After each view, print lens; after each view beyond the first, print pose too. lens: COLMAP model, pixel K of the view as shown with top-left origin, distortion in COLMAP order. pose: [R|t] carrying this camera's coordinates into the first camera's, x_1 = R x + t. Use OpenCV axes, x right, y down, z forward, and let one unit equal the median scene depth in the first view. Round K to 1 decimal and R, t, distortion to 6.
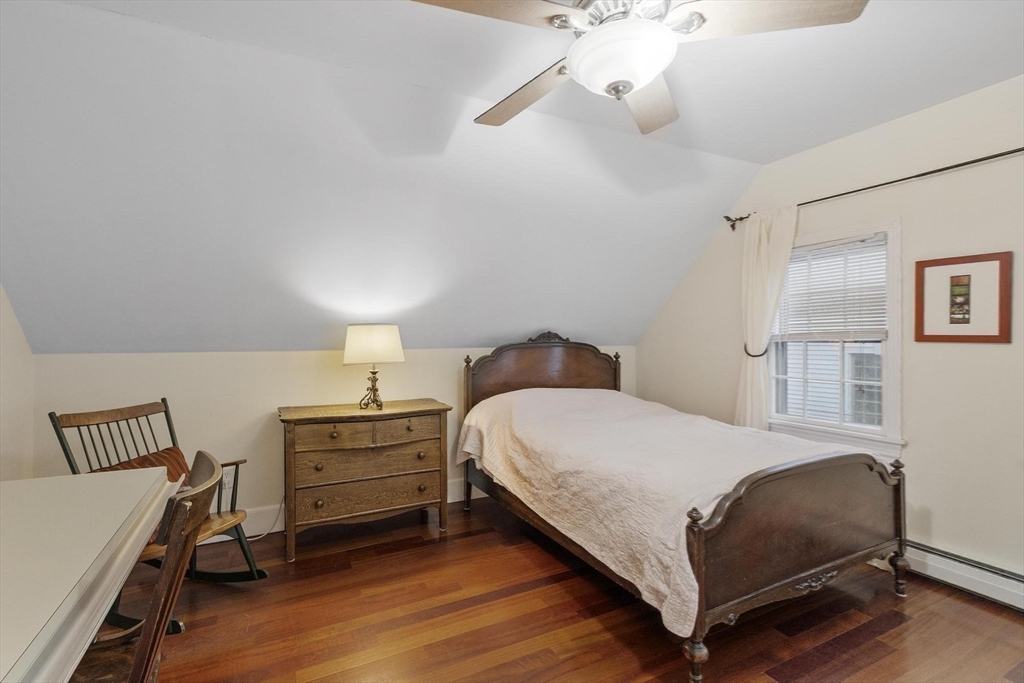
lens RADIAL K [[450.3, 0, 454.1], [0, 450.3, 335.8], [0, 0, 1]] dist [0.003550, -0.001343]
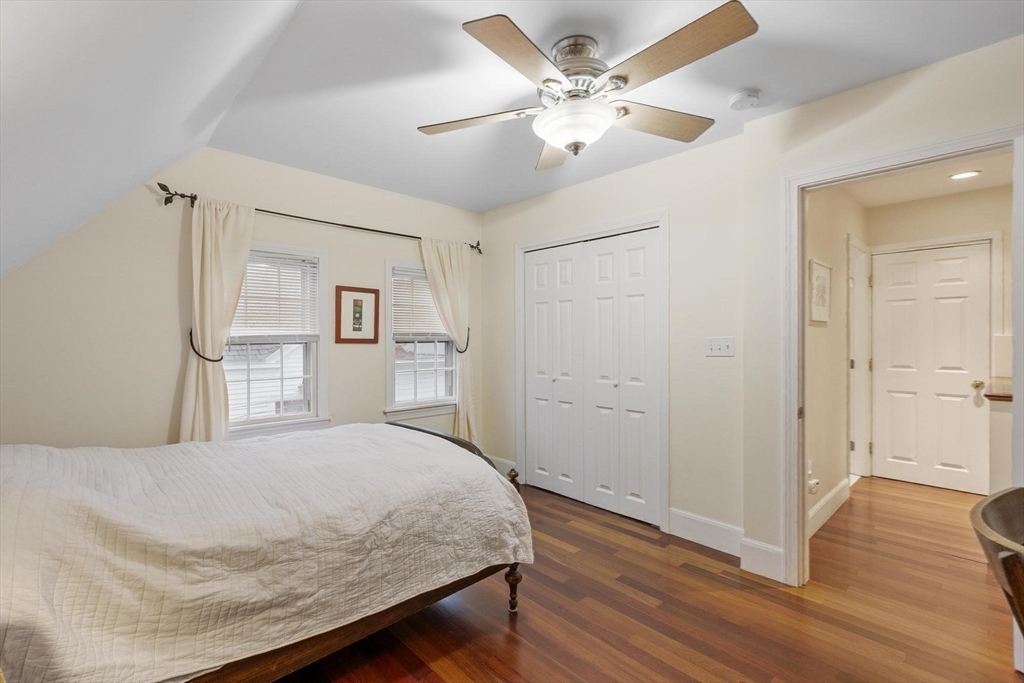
lens RADIAL K [[450.3, 0, 514.9], [0, 450.3, 343.1], [0, 0, 1]] dist [0.003550, -0.001343]
pose [[-0.351606, -0.002349, 0.936145, -0.626197], [-0.002937, 0.999995, 0.001406, 0.012526], [-0.936143, -0.002255, -0.351611, 1.304975]]
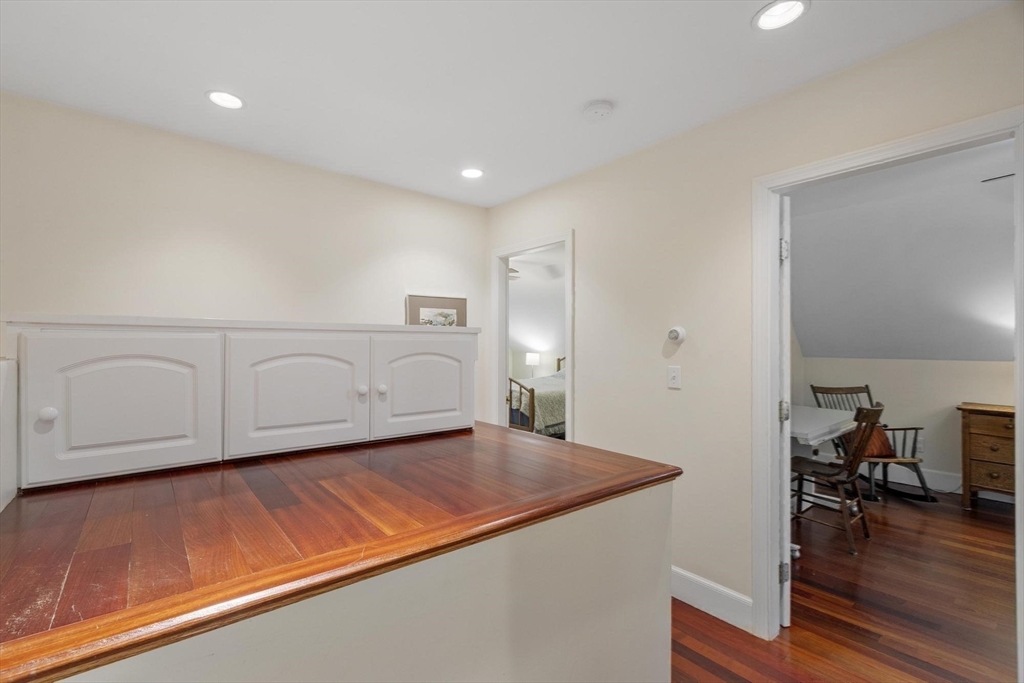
lens RADIAL K [[450.3, 0, 505.9], [0, 450.3, 342.5], [0, 0, 1]] dist [0.003550, -0.001343]
pose [[0.237882, -0.004359, -0.971284, 0.456737], [0.008296, 0.999963, -0.002456, -0.019941], [0.971259, -0.007474, 0.237909, -0.497292]]
